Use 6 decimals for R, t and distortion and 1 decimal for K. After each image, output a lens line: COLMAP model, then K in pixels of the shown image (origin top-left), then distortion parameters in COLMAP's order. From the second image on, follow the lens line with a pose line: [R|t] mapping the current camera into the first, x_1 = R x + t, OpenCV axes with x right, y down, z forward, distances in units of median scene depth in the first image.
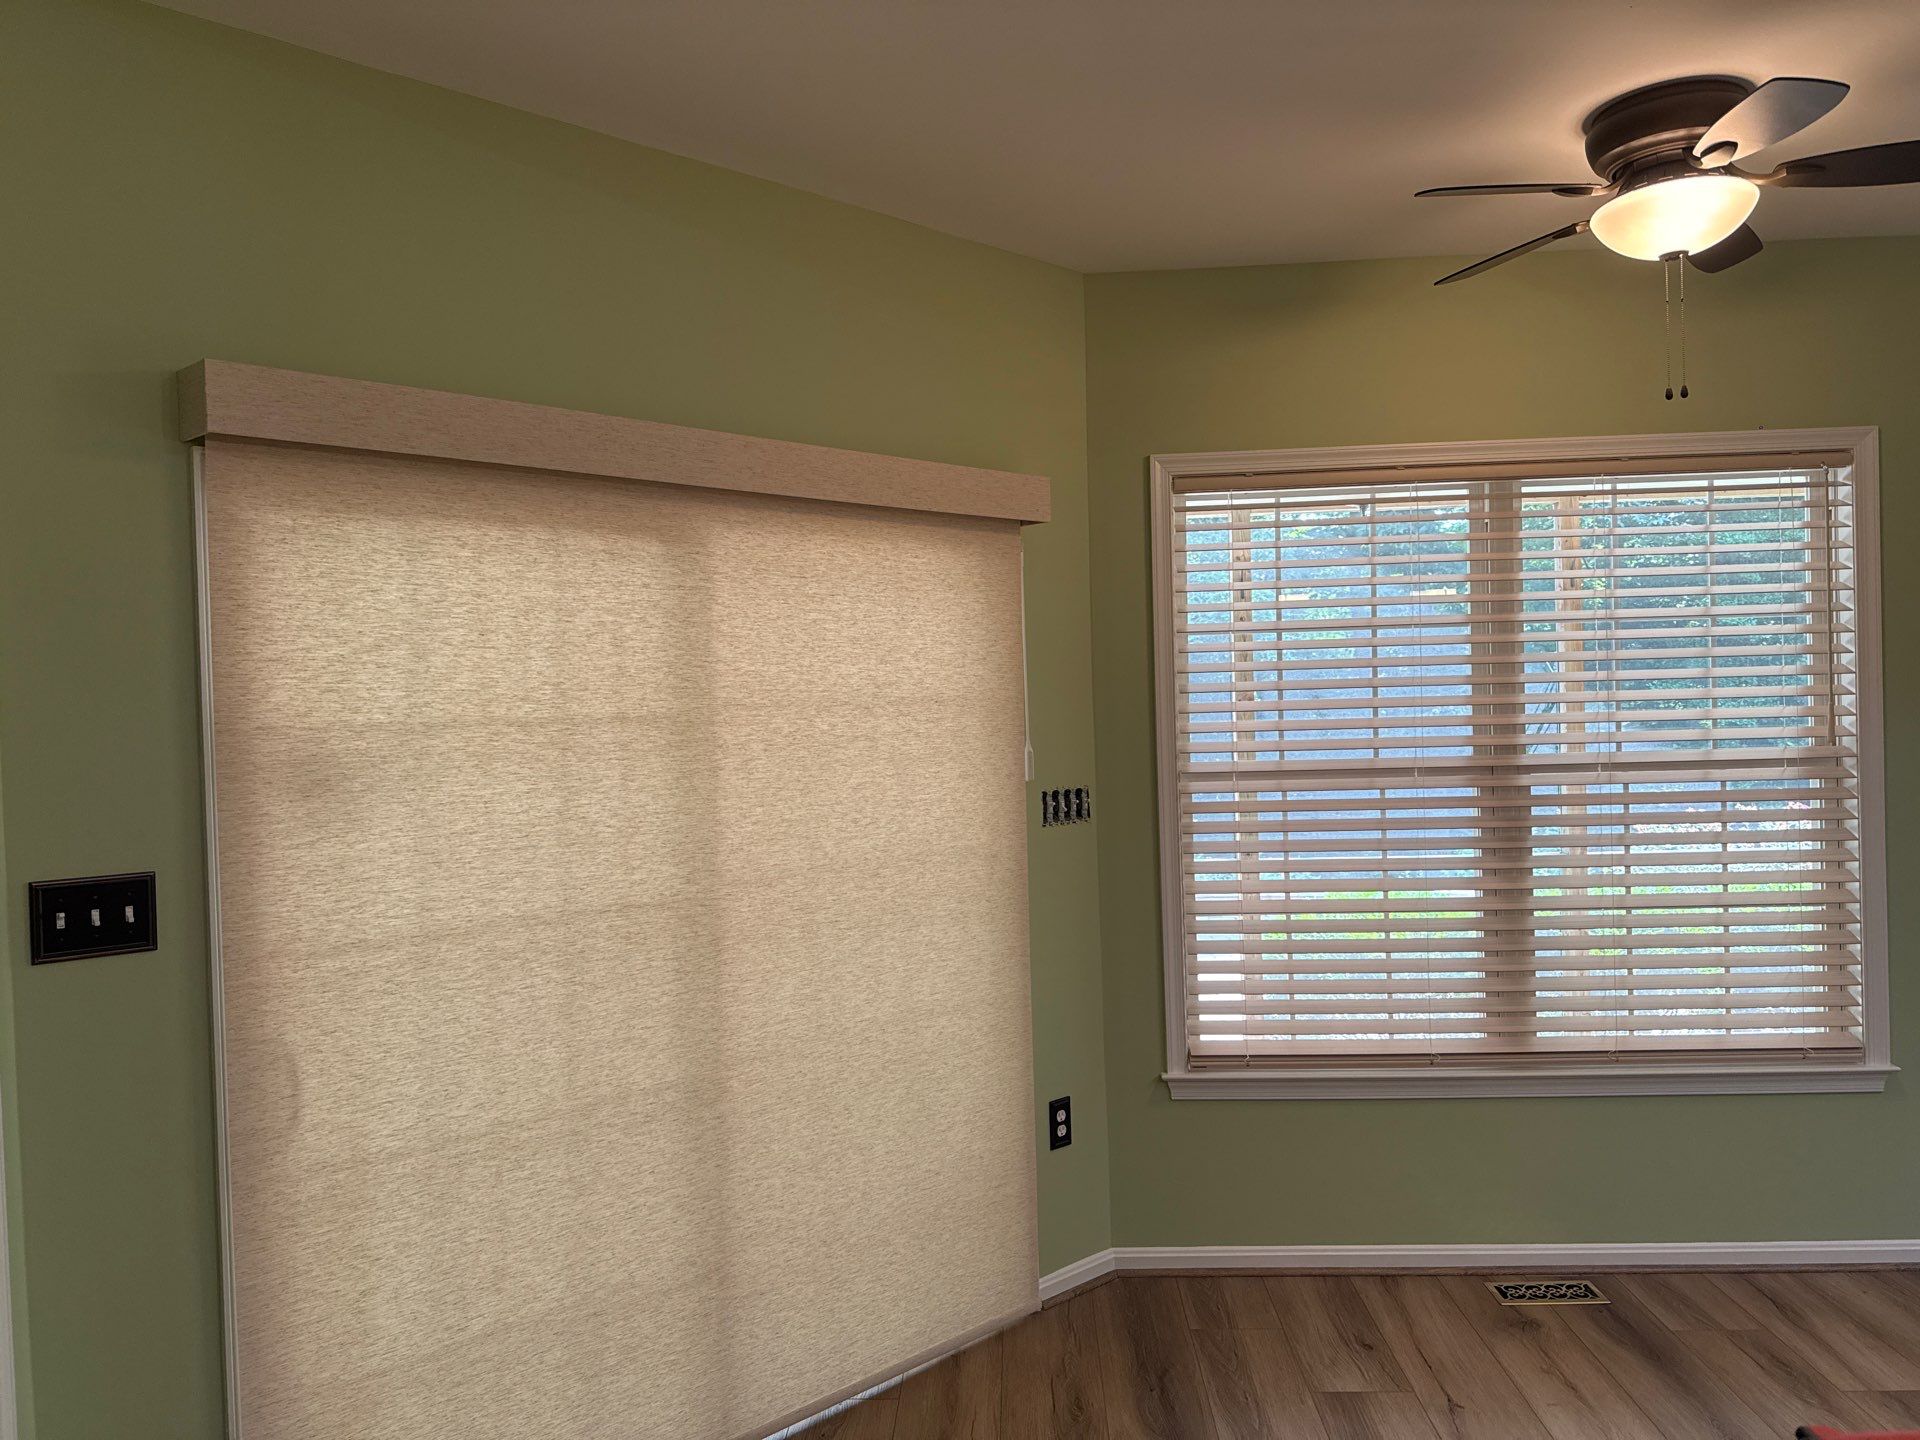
lens RADIAL K [[1359.0, 0, 960.0], [0, 1359.0, 720.0], [0, 0, 1]] dist [0.163018, -0.301504]
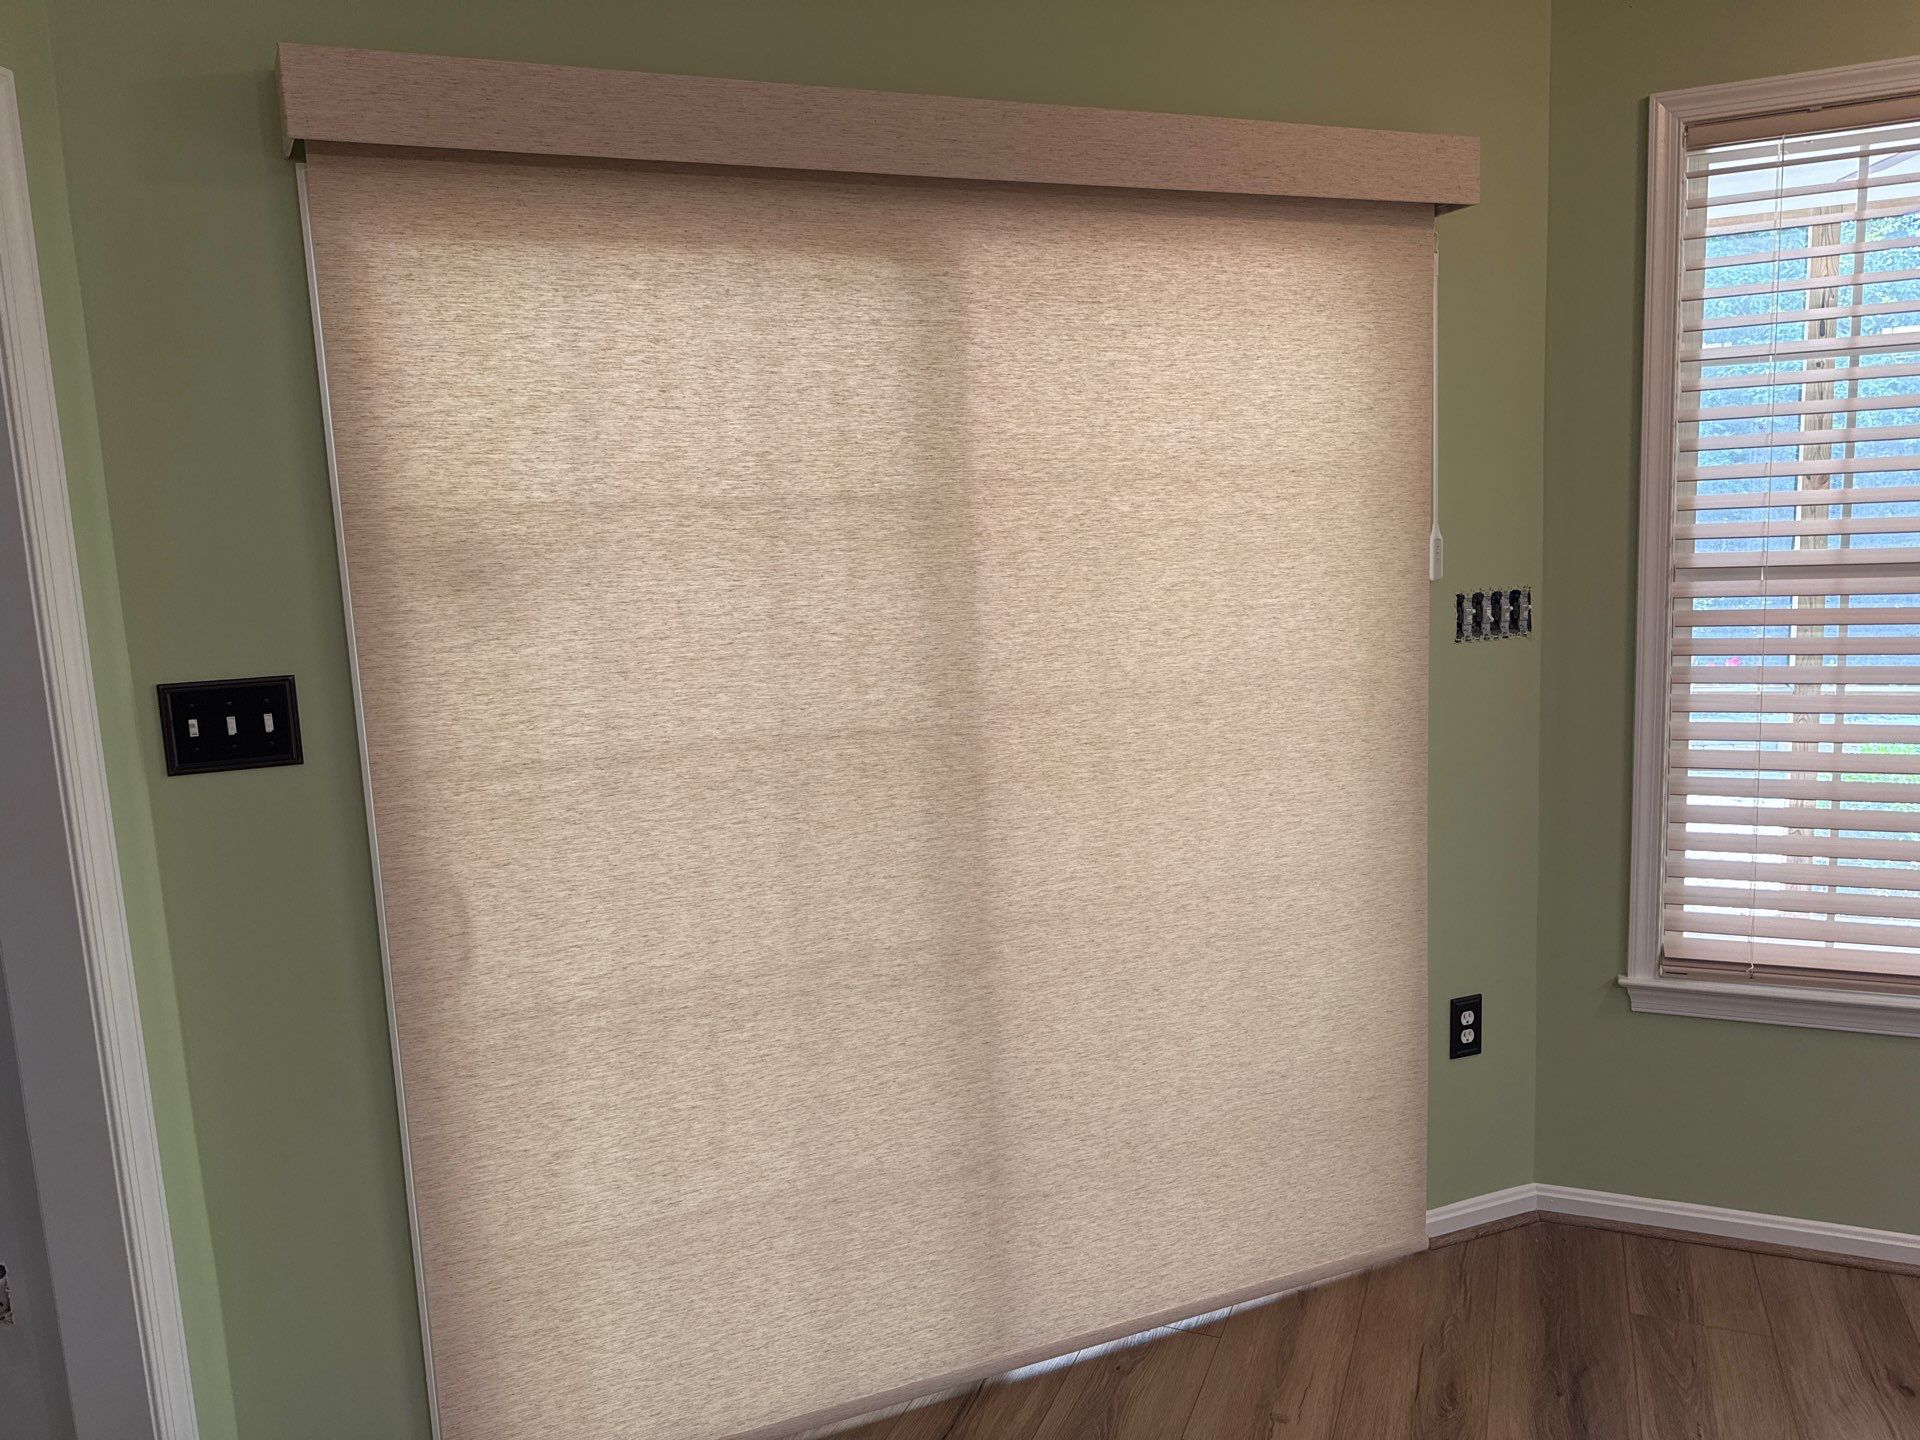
lens RADIAL K [[1359.0, 0, 960.0], [0, 1359.0, 720.0], [0, 0, 1]] dist [0.163018, -0.301504]
pose [[0.935241, 0.037662, -0.352002, 0.096446], [0.012254, 0.990285, 0.138512, 0.017226], [0.353799, -0.133855, 0.925694, 0.271610]]
